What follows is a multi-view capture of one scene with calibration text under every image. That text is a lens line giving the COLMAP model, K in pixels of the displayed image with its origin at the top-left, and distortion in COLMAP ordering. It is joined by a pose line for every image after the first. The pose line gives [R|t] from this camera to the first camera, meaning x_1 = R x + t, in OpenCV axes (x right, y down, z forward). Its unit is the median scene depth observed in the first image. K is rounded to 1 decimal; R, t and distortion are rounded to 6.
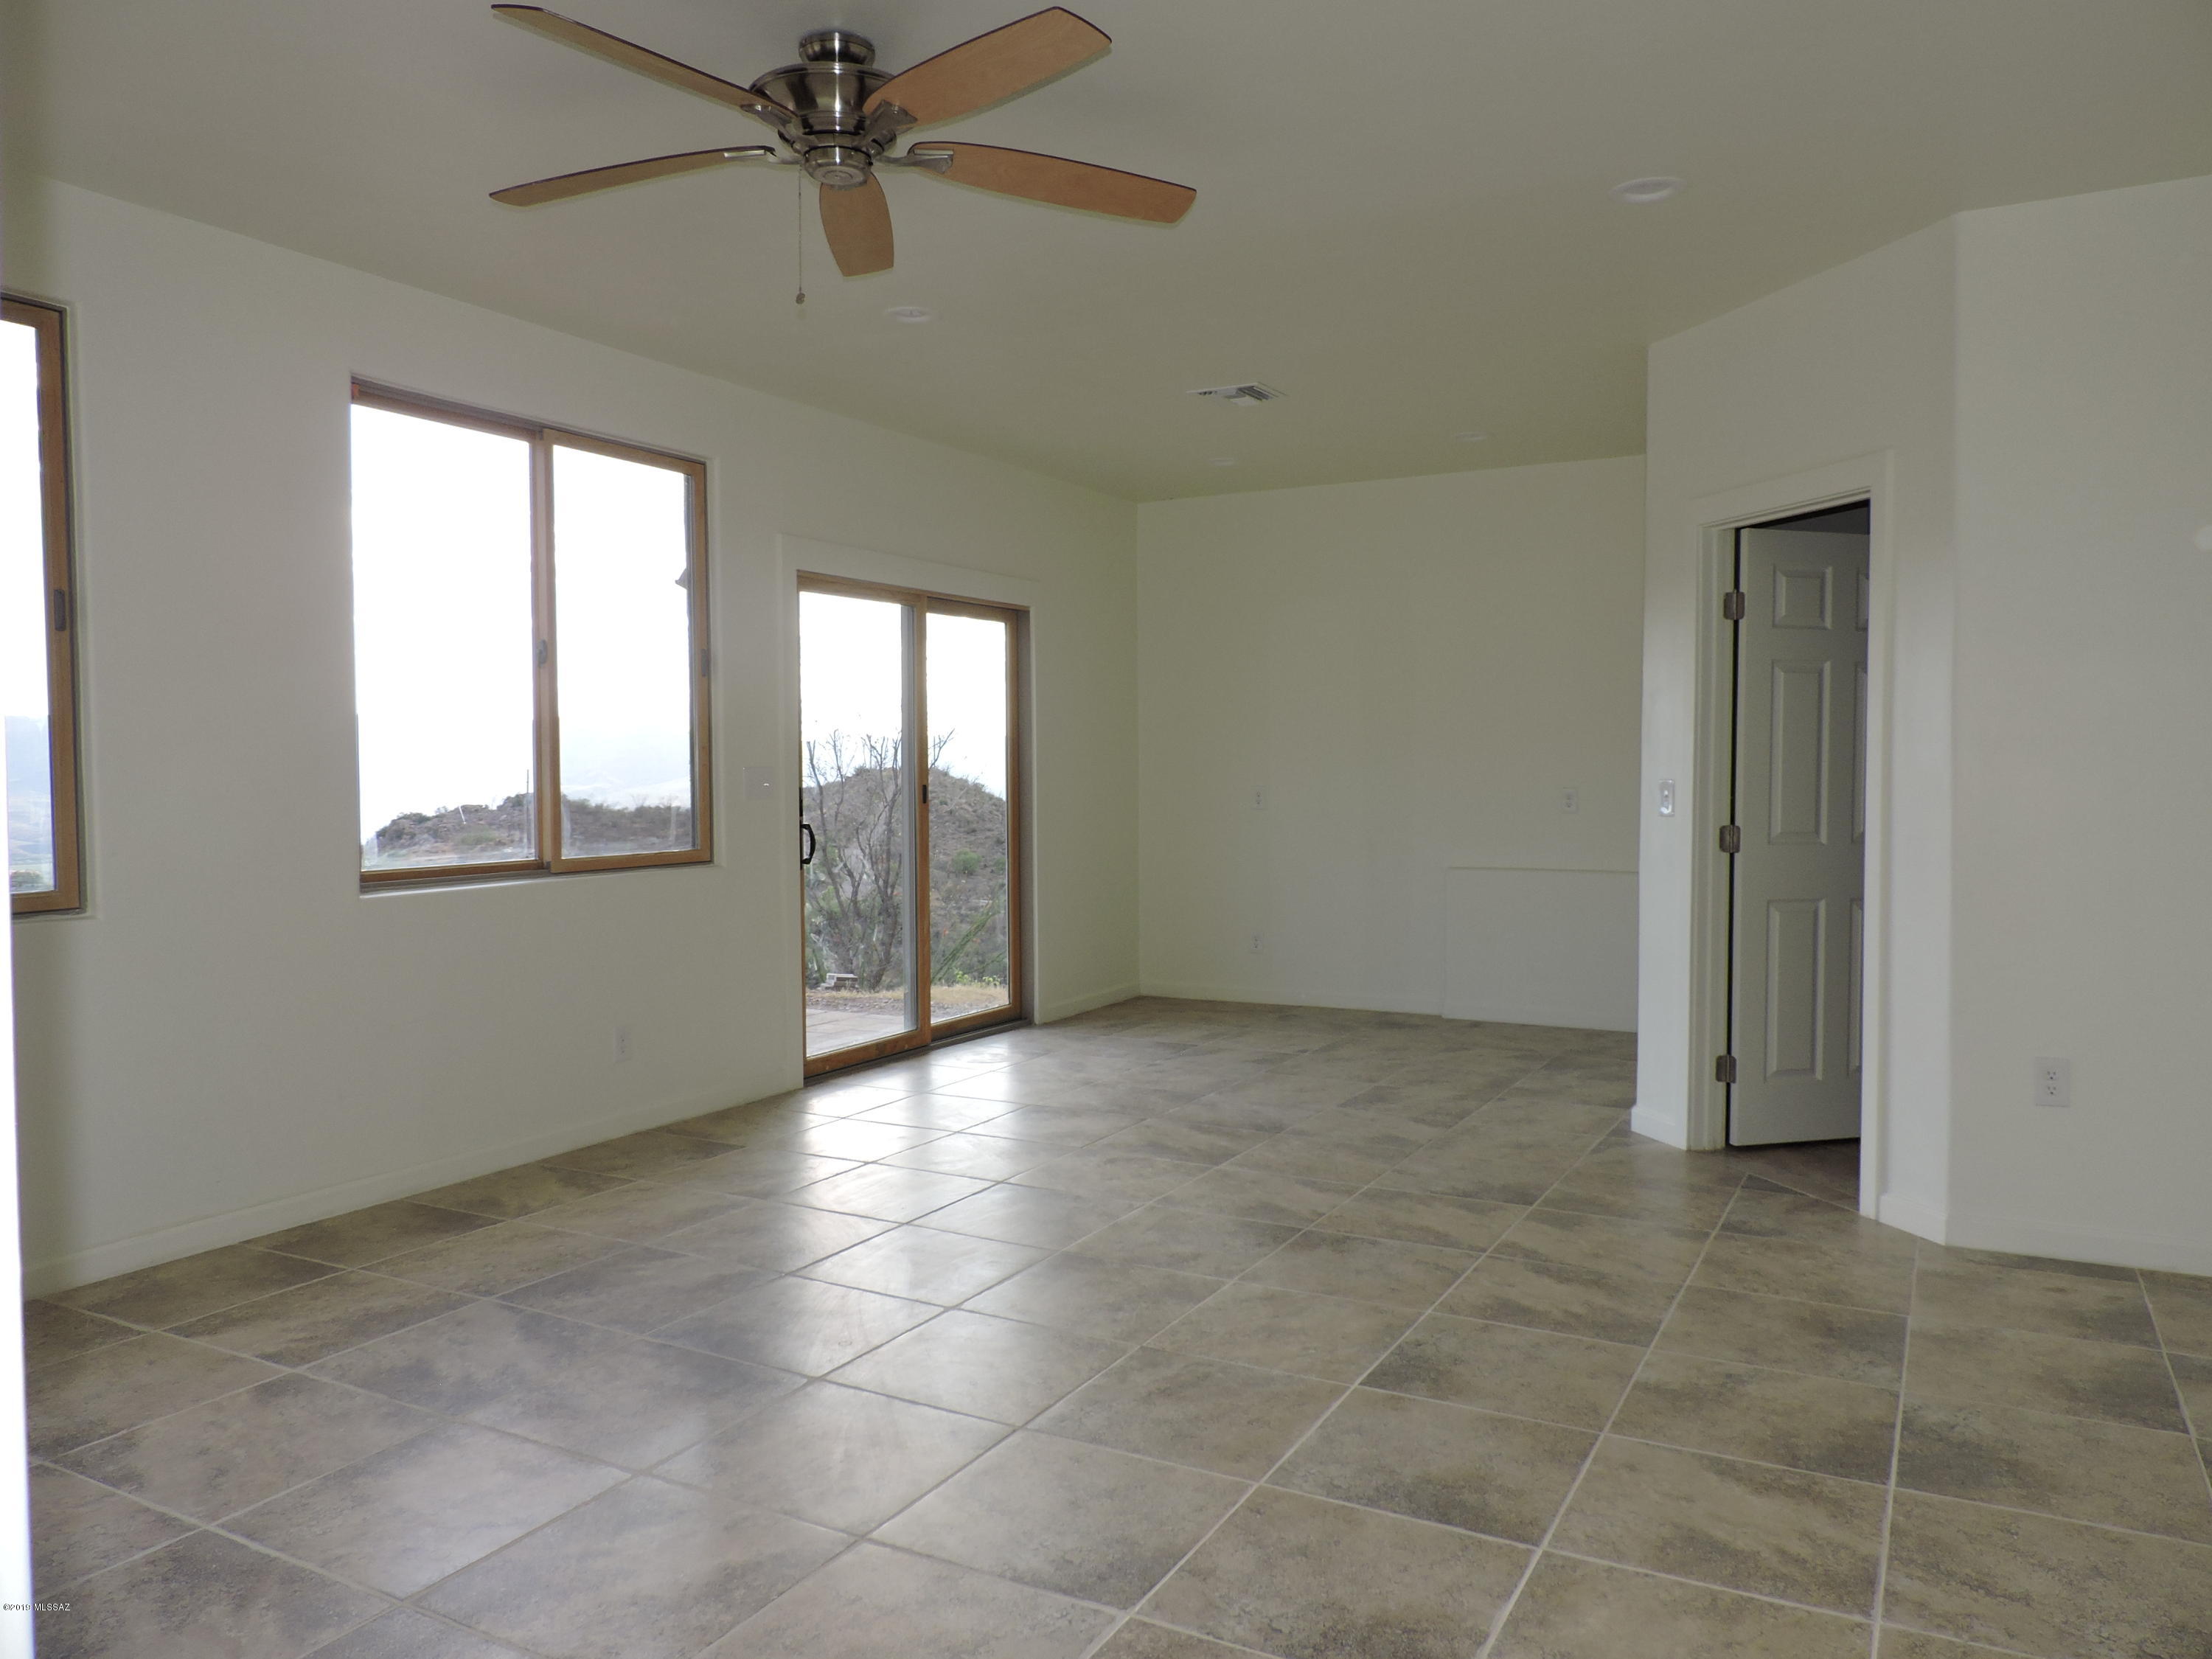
lens RADIAL K [[1579.8, 0, 1106.0], [0, 1579.8, 829.5], [0, 0, 1]] dist [-0.021865, 0.006765]
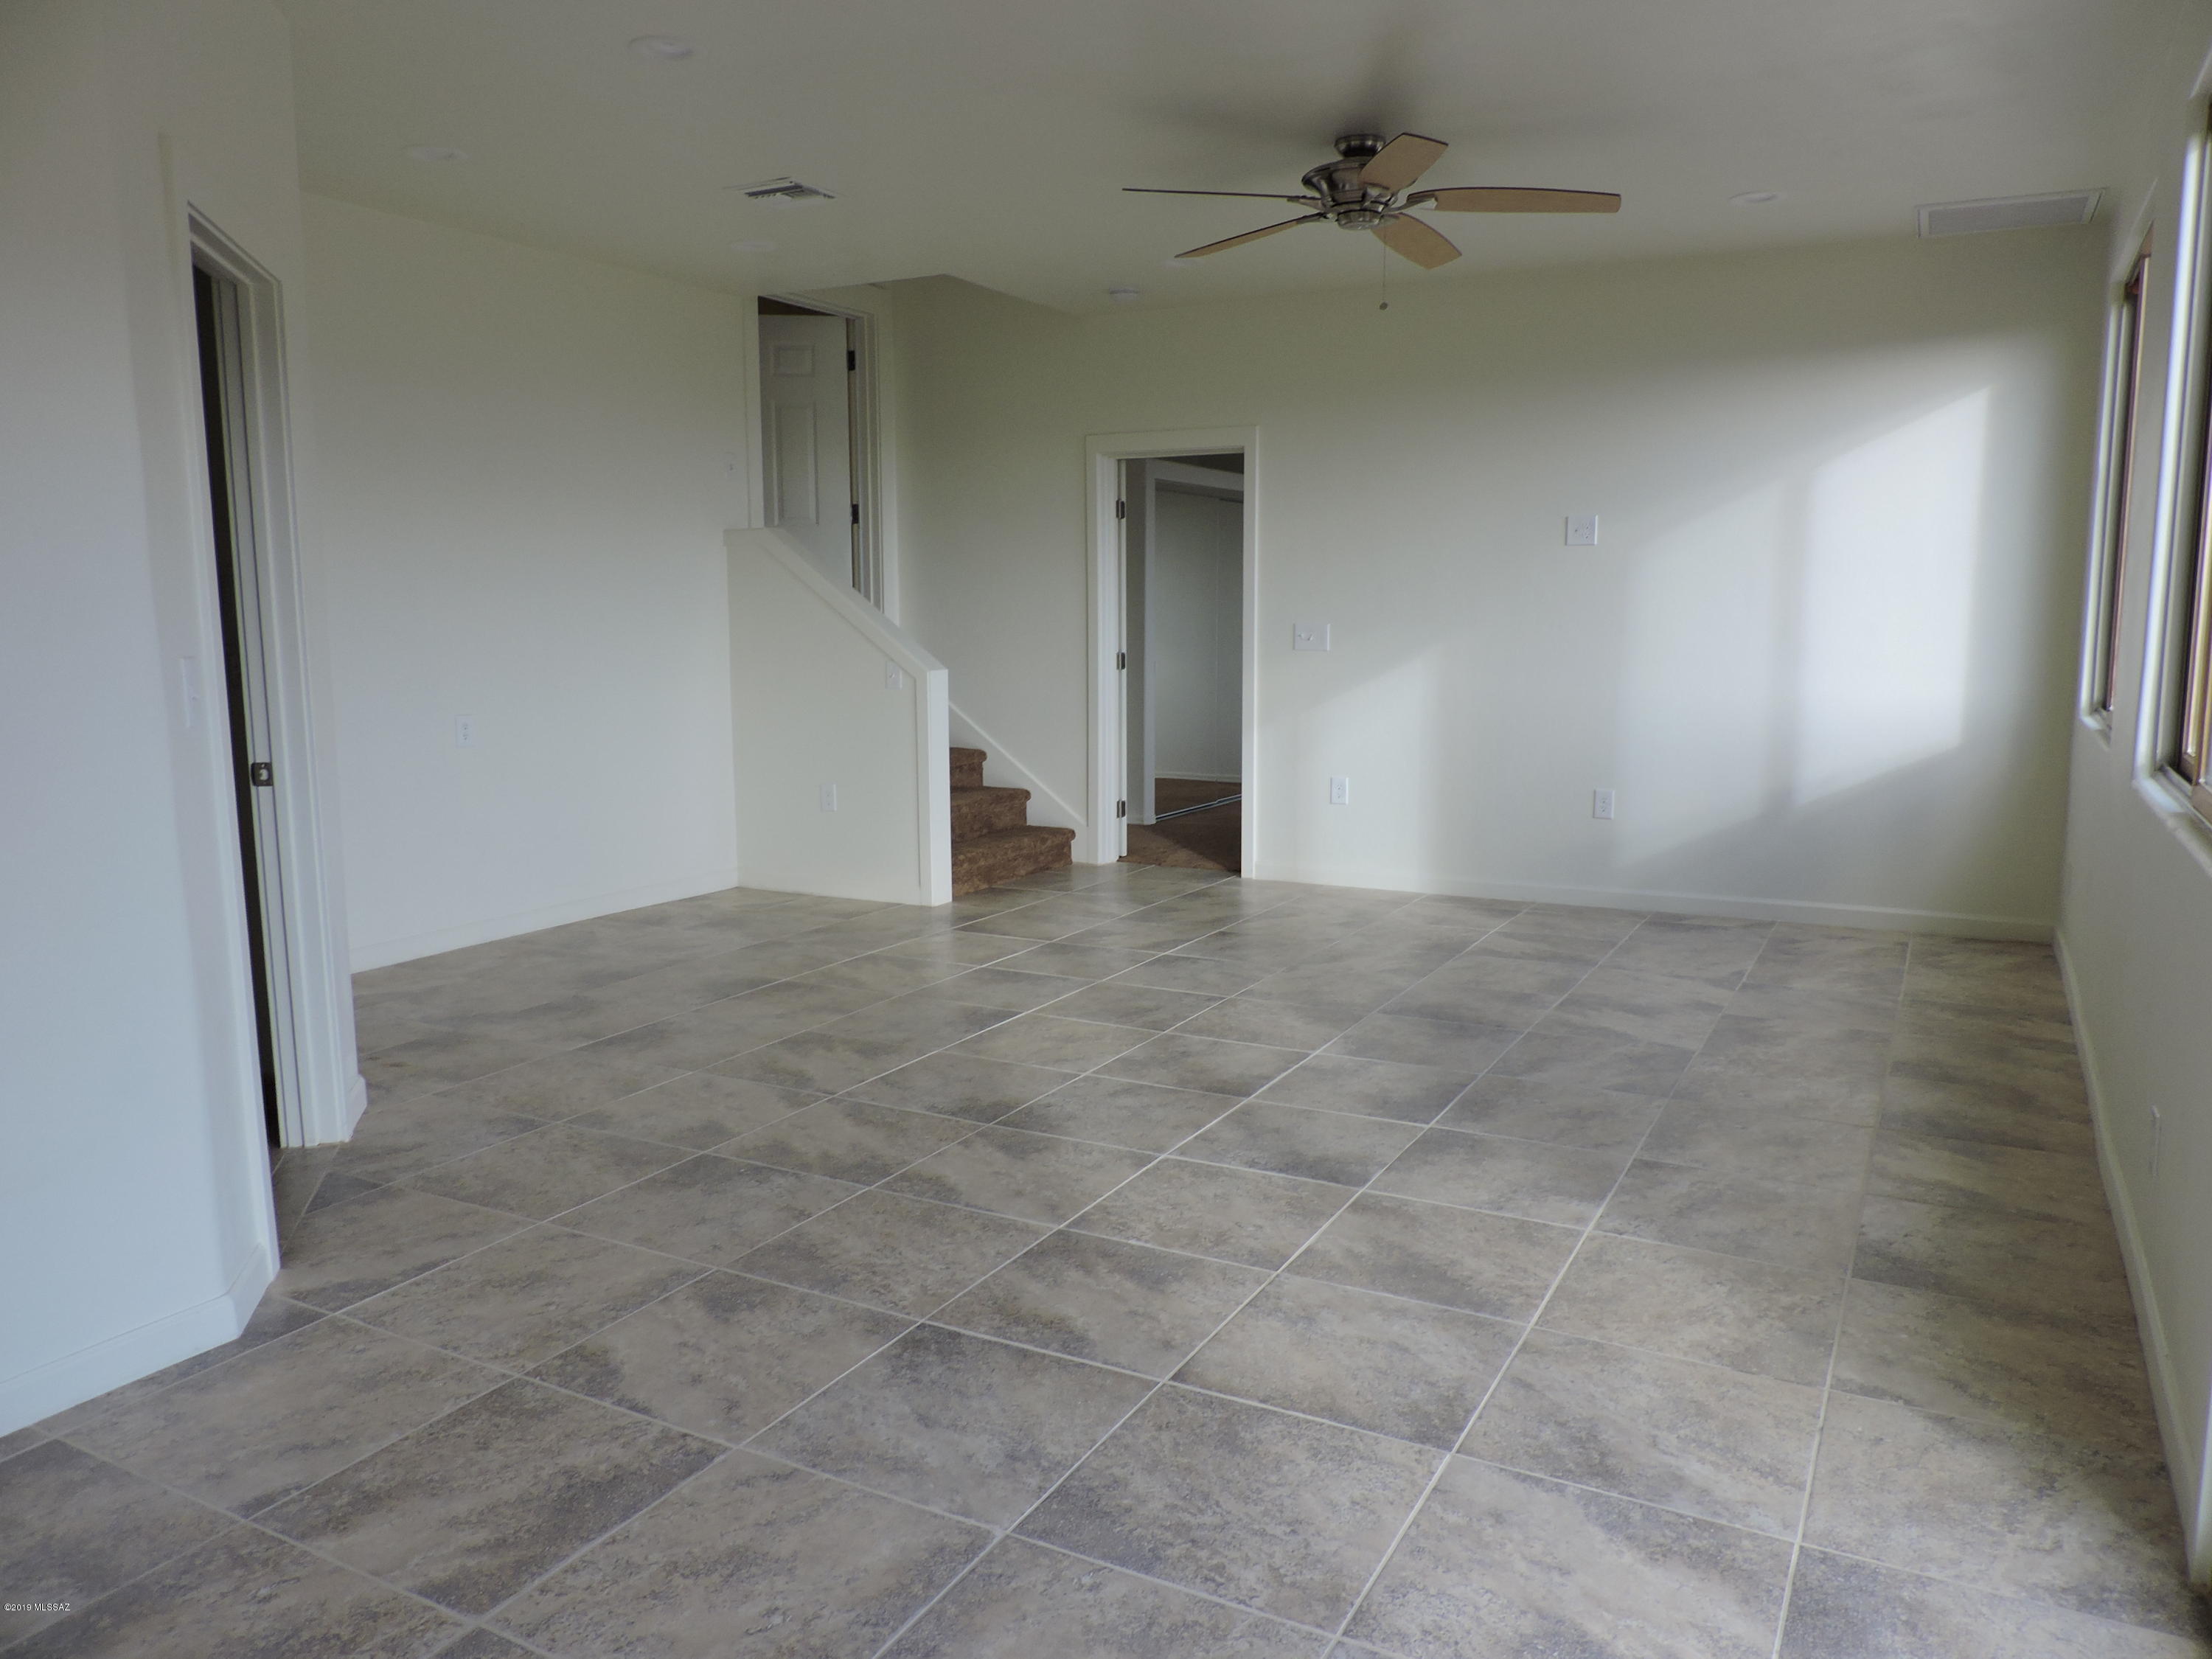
lens RADIAL K [[1579.8, 0, 1106.0], [0, 1579.8, 829.5], [0, 0, 1]] dist [-0.021865, 0.006765]
pose [[-0.999974, 0.007008, 0.001846, 0.057726], [0.007227, 0.983068, 0.183099, -0.087232], [-0.000531, 0.183108, -0.983093, 1.923167]]
